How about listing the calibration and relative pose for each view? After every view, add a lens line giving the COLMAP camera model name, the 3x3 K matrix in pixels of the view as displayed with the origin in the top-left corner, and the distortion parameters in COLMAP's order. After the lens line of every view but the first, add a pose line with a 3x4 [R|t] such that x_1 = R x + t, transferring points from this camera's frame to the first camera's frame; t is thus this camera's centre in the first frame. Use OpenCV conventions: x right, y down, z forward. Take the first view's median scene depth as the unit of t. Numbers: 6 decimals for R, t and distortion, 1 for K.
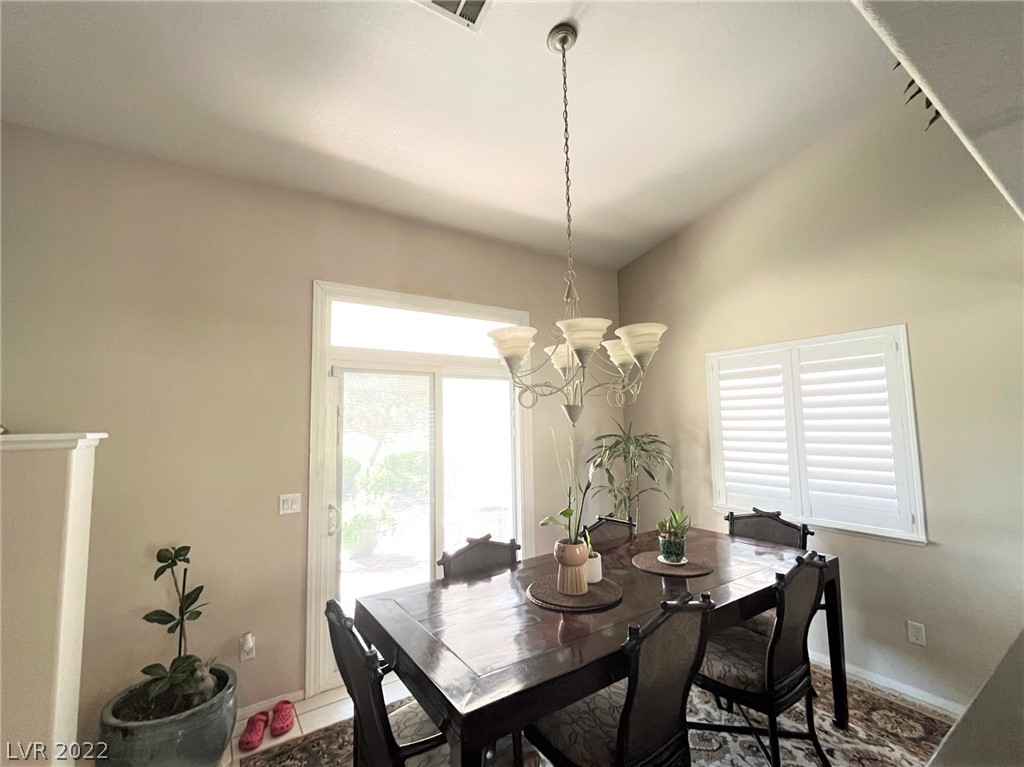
lens RADIAL K [[434.2, 0, 512.0], [0, 434.2, 383.5], [0, 0, 1]] dist [-0.003813, -0.000422]
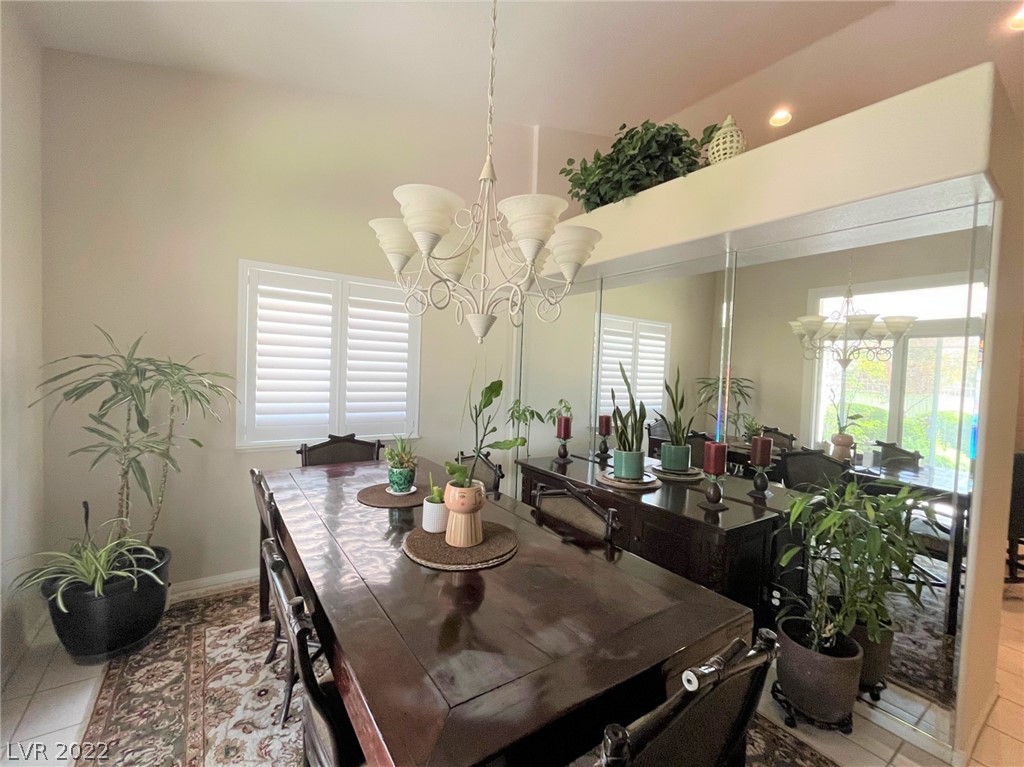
lens RADIAL K [[434.2, 0, 512.0], [0, 434.2, 383.5], [0, 0, 1]] dist [-0.003813, -0.000422]
pose [[-0.021066, -0.031537, 0.999281, -0.463173], [-0.150176, 0.988262, 0.028023, 0.078674], [-0.988435, -0.149477, -0.025554, 0.635313]]
